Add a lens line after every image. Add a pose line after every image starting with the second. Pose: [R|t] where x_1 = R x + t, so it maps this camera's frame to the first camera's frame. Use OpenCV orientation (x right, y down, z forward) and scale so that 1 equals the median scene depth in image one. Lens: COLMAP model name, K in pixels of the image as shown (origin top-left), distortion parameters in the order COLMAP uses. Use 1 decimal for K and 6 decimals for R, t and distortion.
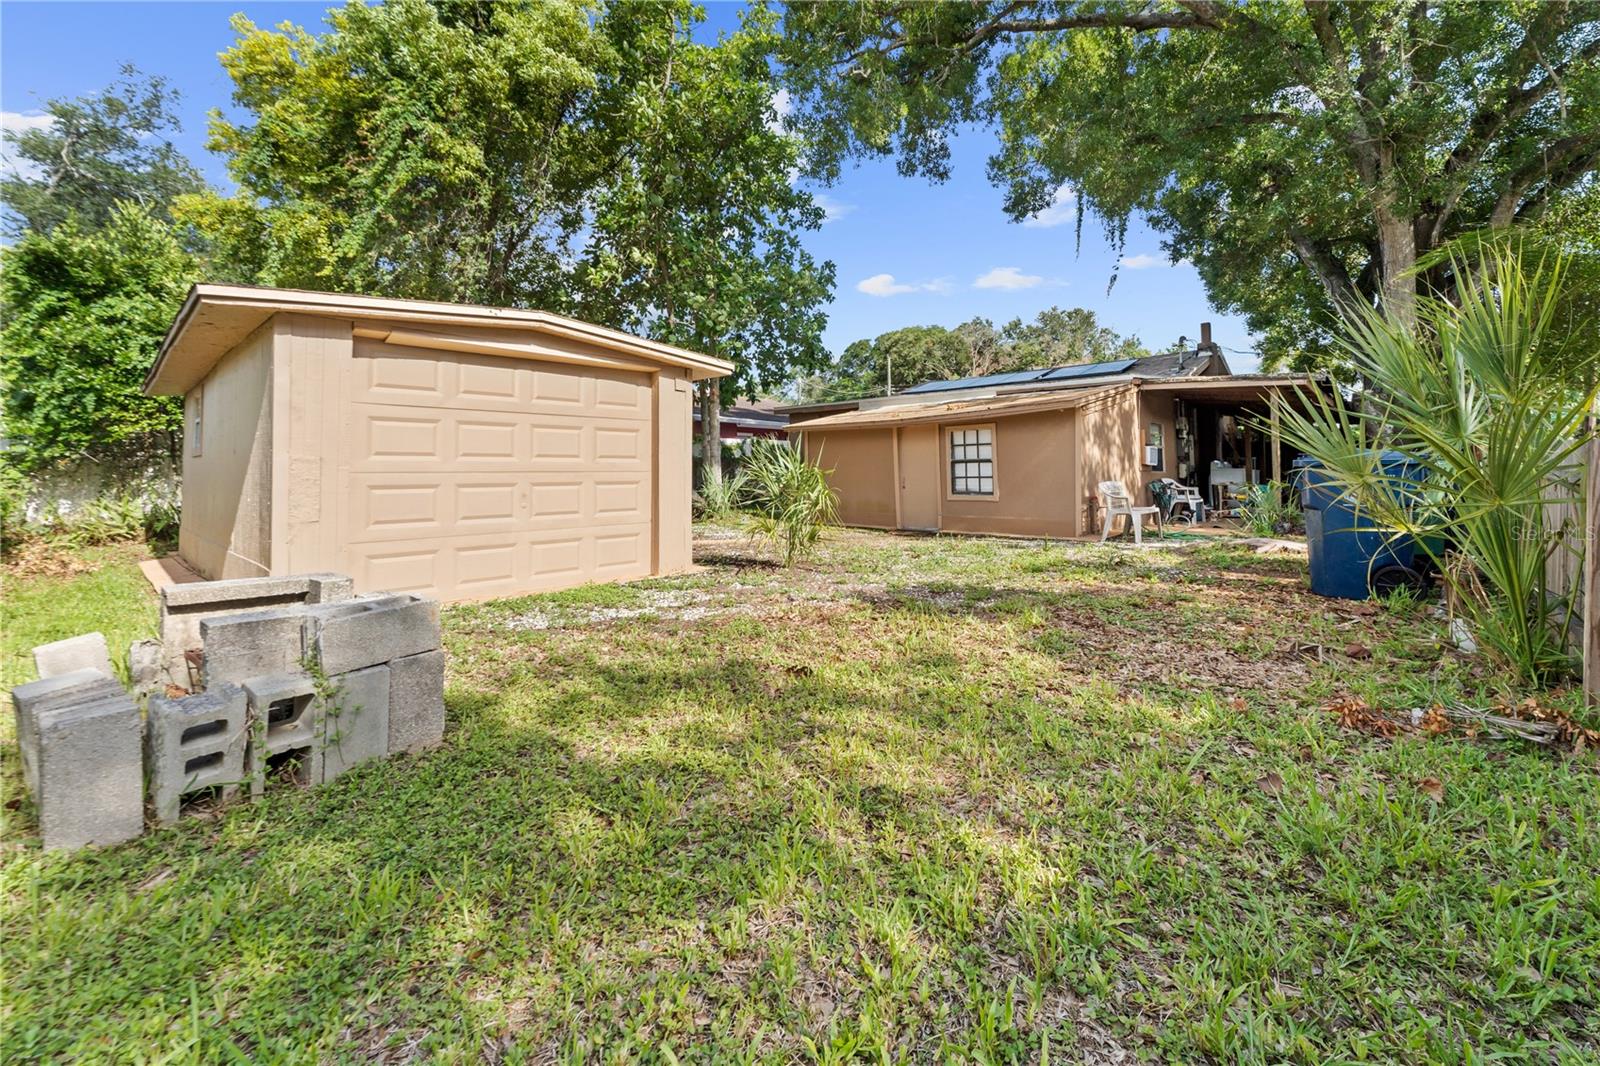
lens RADIAL K [[662.9, 0, 793.4], [0, 662.9, 451.7], [0, 0, 1]] dist [0.001549, 0.000380]
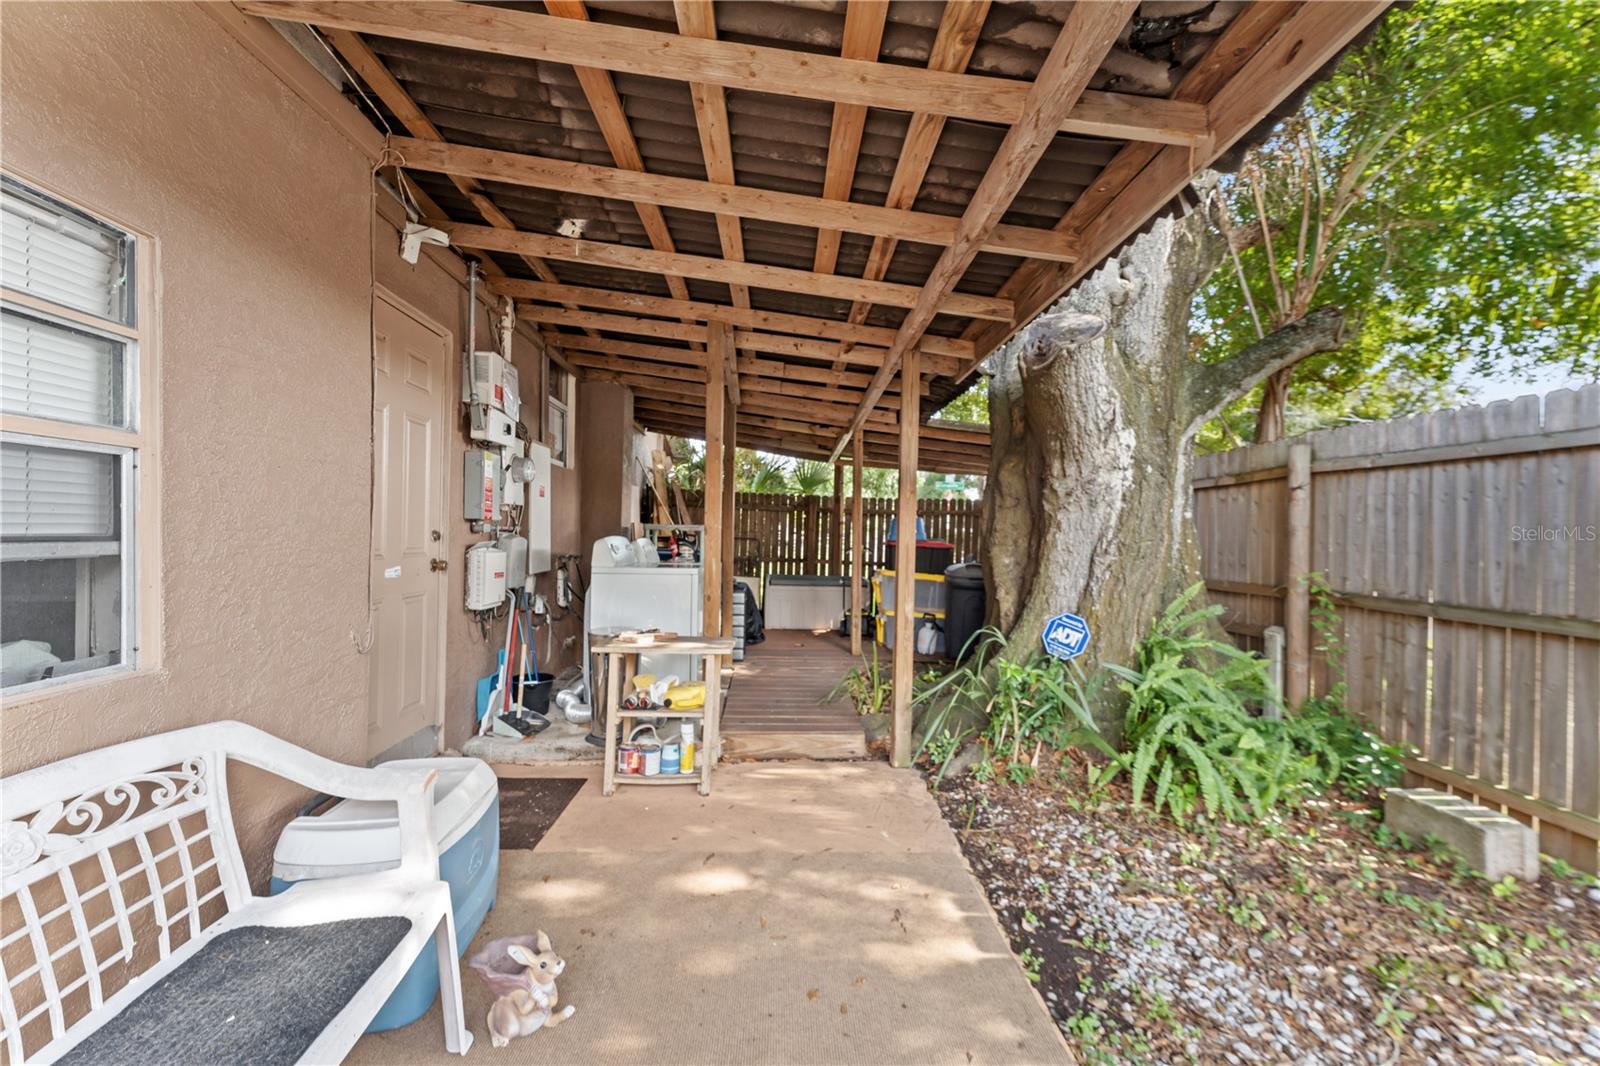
lens RADIAL K [[648.5, 0, 800.0], [0, 648.5, 533.0], [0, 0, 1]] dist [0.000029, 0.000007]
pose [[0.693298, 0.012503, 0.720542, 0.545703], [-0.045791, 0.998593, 0.026731, 0.000517], [-0.719194, -0.051527, 0.692896, 0.829785]]
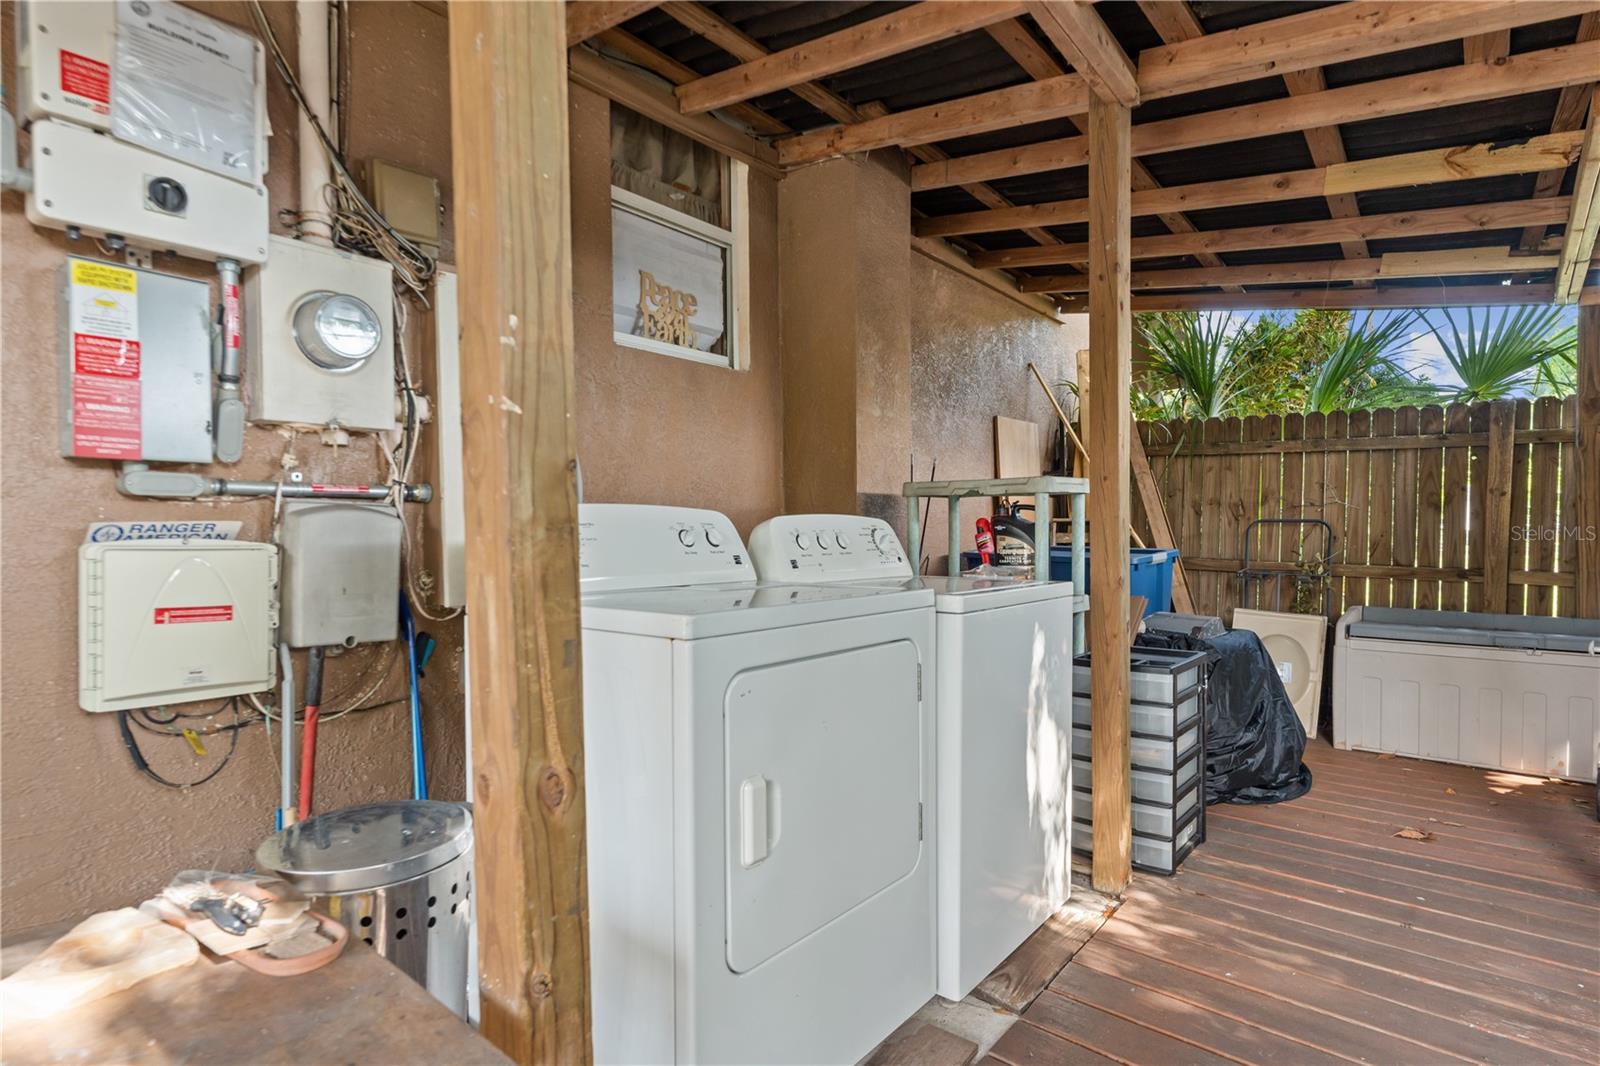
lens RADIAL K [[847.8, 0, 800.0], [0, 847.8, 533.0], [0, 0, 1]] dist [0.002165, 0.000322]
pose [[0.998128, -0.000948, 0.061151, 0.738990], [-0.002736, 0.998186, 0.060136, 0.010319], [-0.061097, -0.060191, 0.996315, 0.969420]]
